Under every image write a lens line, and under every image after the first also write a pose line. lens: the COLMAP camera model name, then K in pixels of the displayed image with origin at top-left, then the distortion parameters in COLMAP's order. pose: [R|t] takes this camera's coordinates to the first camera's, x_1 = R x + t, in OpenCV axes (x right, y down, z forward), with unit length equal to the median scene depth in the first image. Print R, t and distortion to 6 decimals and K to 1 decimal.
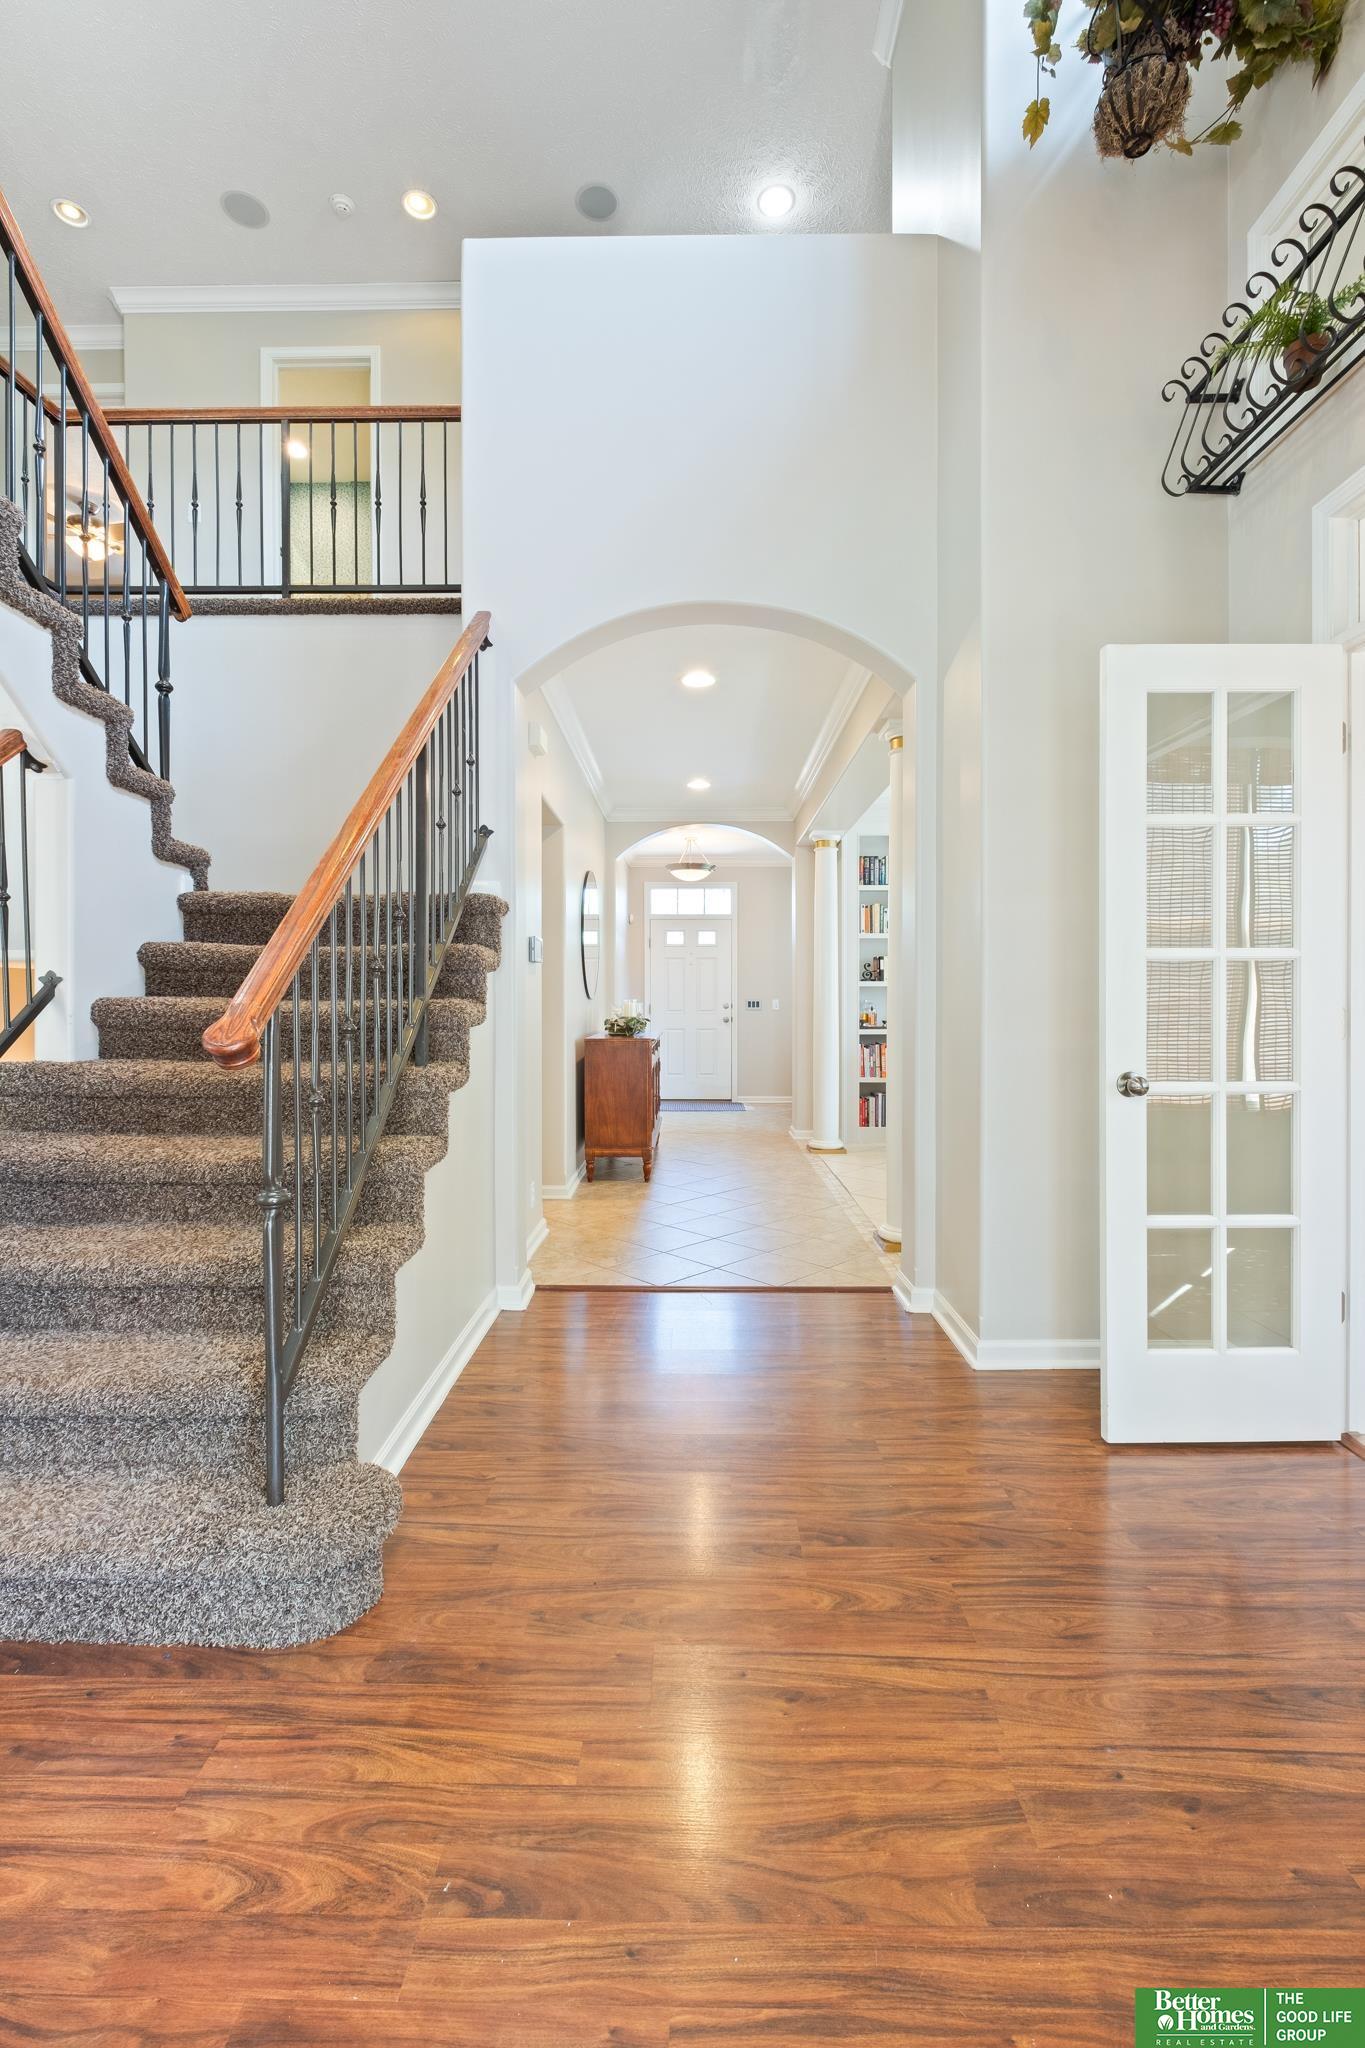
lens RADIAL K [[888.4, 0, 682.0], [0, 888.4, 1010.7], [0, 0, 1]] dist [-0.011081, -0.000364]
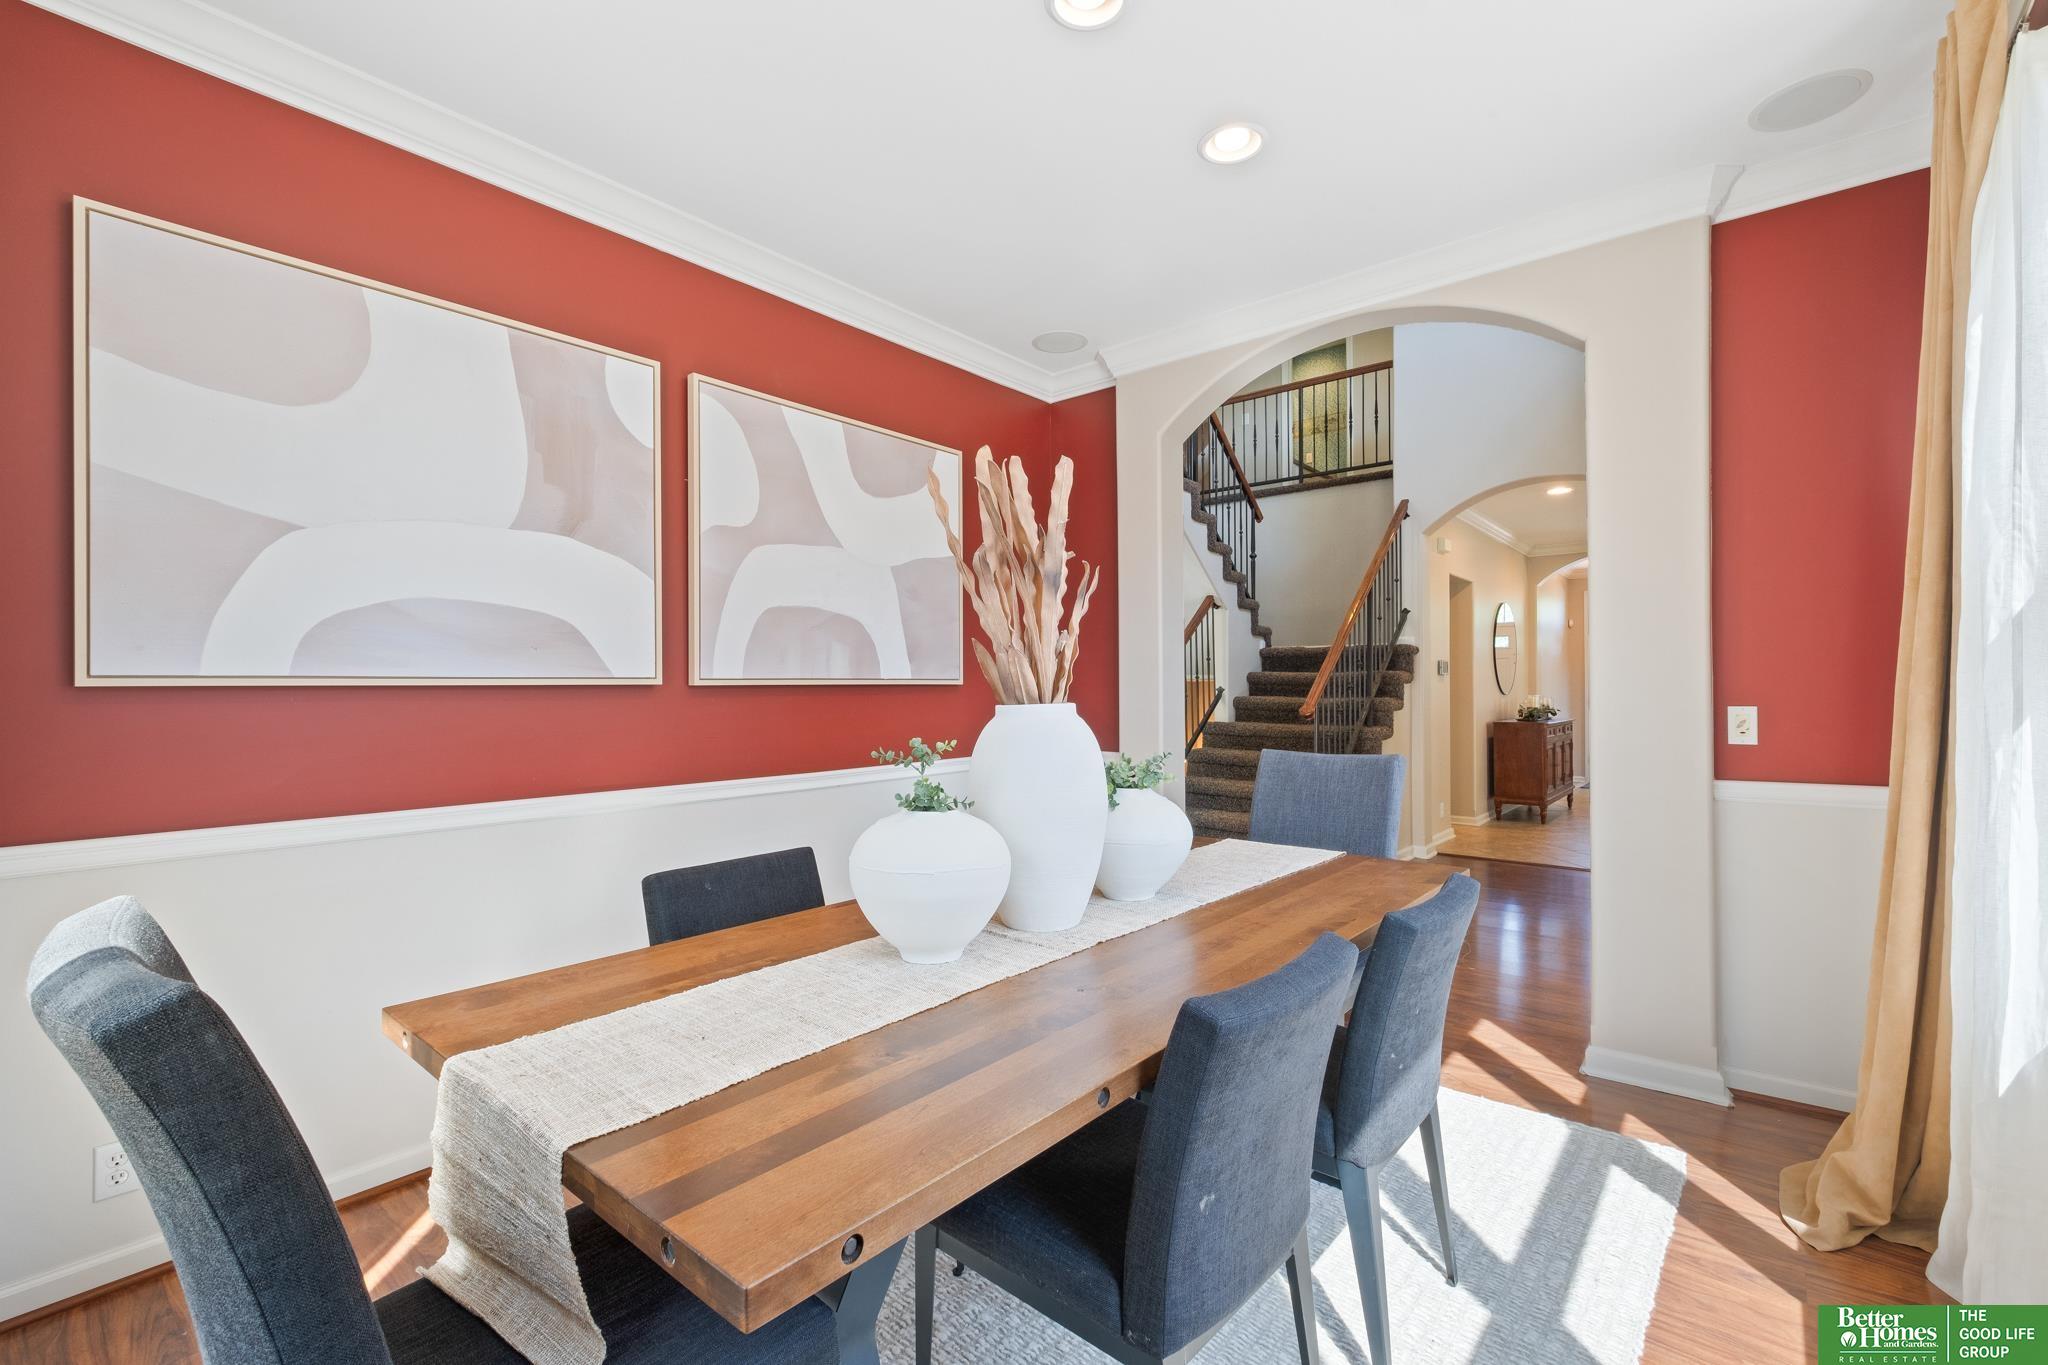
lens RADIAL K [[888.4, 0, 1018.7], [0, 888.4, 686.2], [0, 0, 1]] dist [-0.011081, -0.000364]
pose [[0.771104, -0.001108, -0.636708, 0.379300], [-0.007544, 0.999912, -0.010877, -0.010032], [0.636664, 0.013191, 0.771028, -1.091824]]
